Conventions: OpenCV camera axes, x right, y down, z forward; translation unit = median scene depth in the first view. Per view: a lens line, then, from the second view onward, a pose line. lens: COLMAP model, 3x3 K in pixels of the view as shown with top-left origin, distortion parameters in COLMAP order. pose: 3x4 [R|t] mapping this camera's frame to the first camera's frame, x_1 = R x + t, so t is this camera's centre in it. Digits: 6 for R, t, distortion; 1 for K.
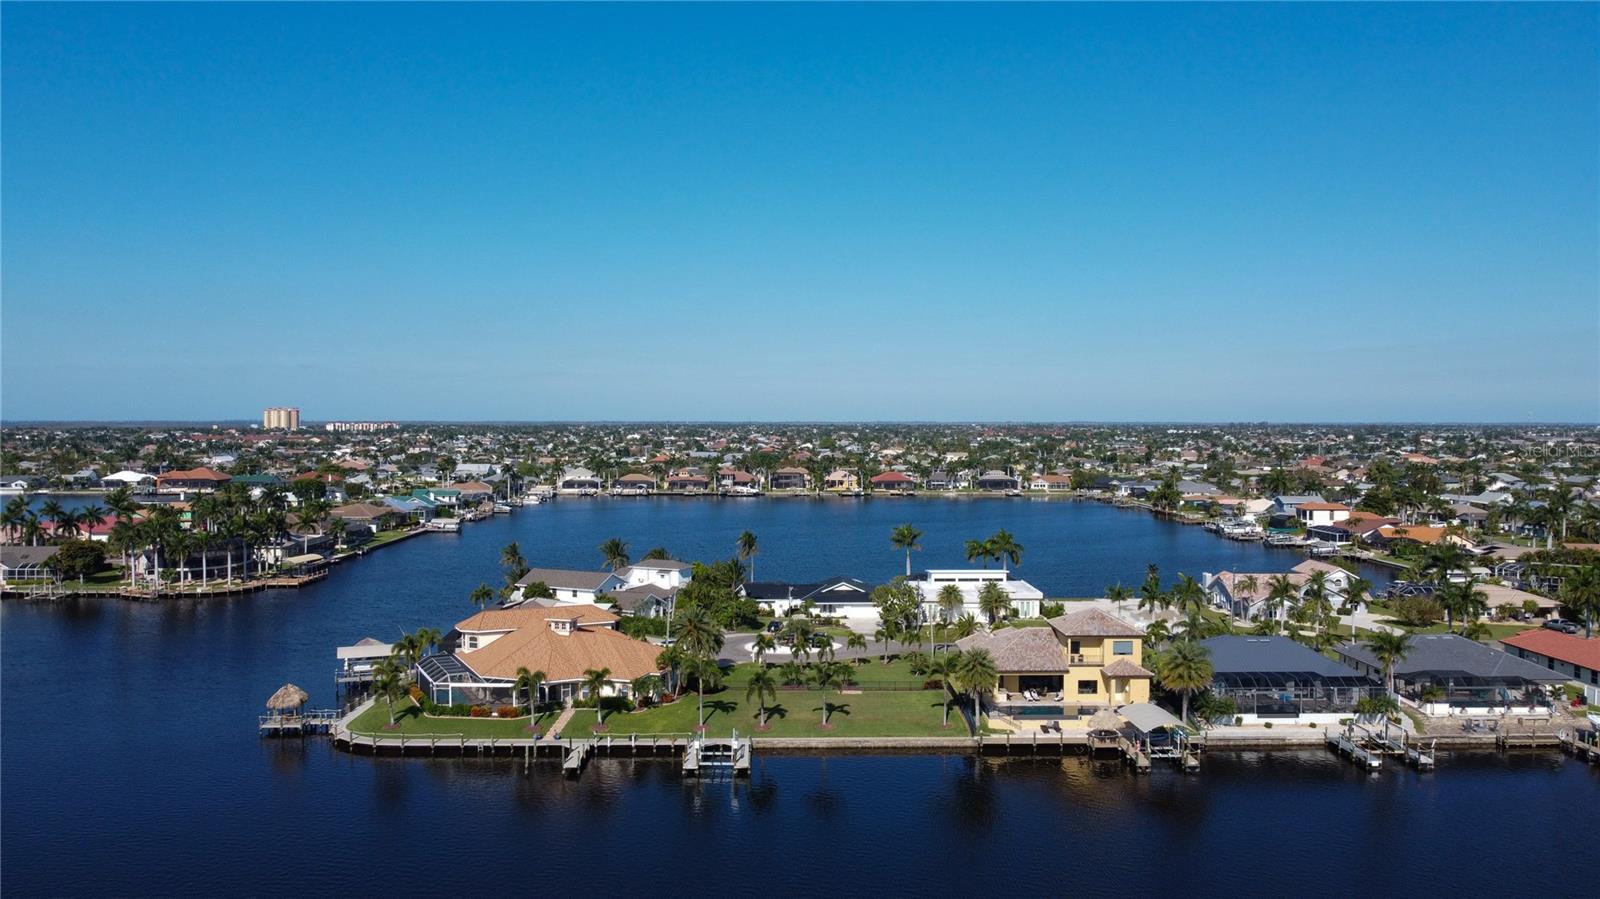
lens RADIAL K [[1224.9, 0, 800.0], [0, 1224.9, 449.5], [0, 0, 1]] dist [0.003518, -0.002425]
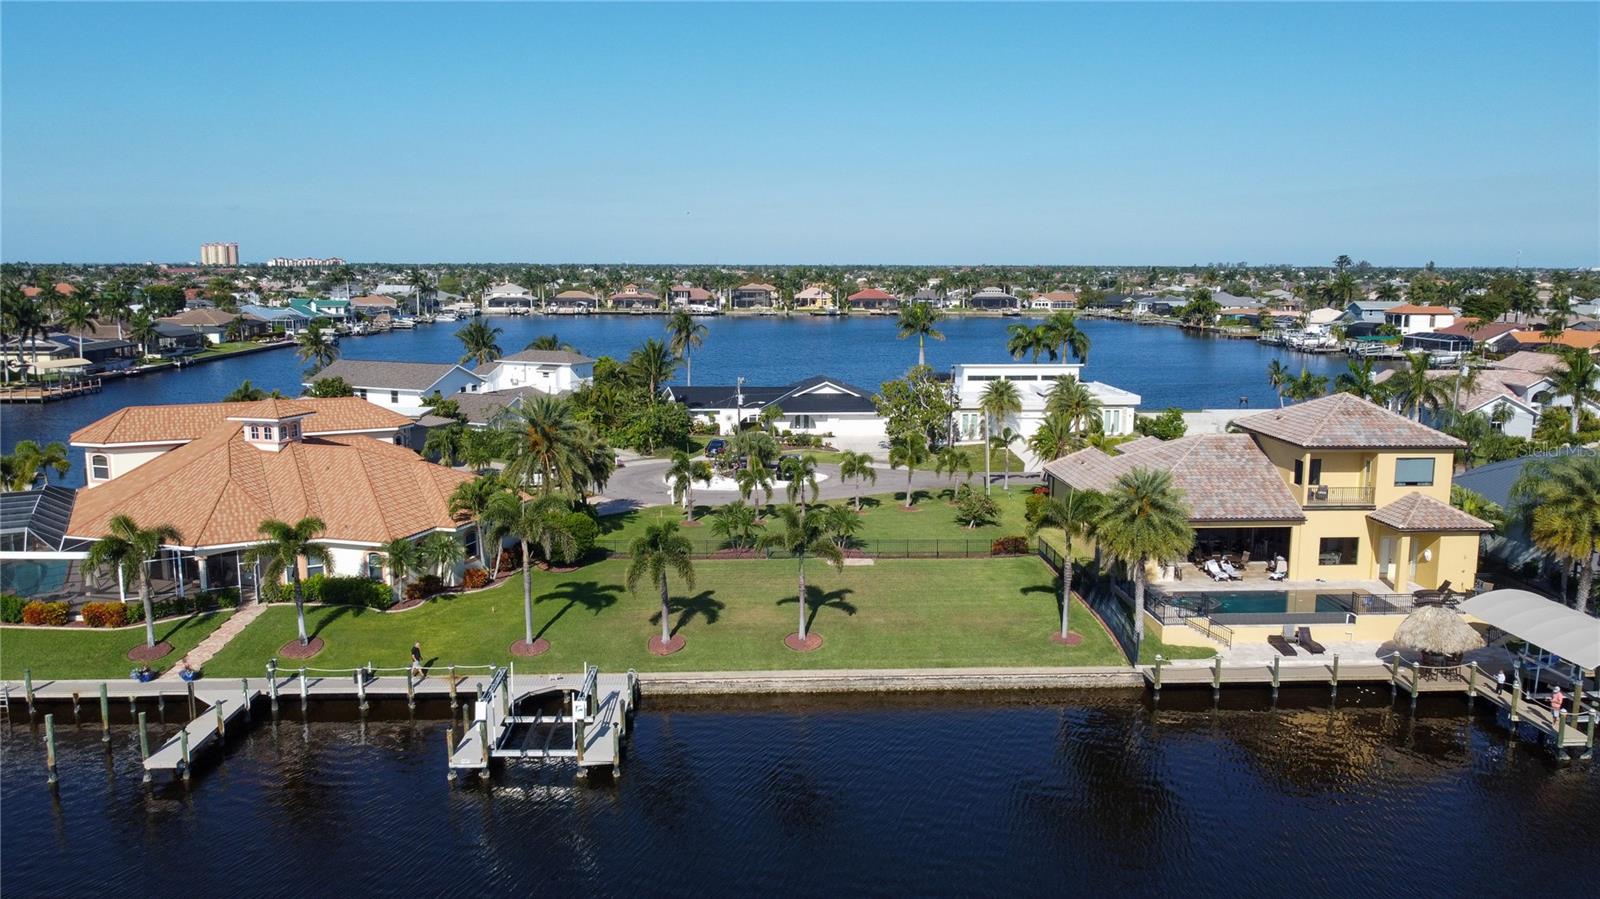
lens RADIAL K [[1224.9, 0, 800.0], [0, 1224.9, 449.5], [0, 0, 1]] dist [0.003518, -0.002425]
pose [[0.999672, -0.002744, 0.025466, 0.006232], [-0.000471, 0.992108, 0.125388, 0.079306], [-0.025609, -0.125358, 0.991781, 0.452013]]
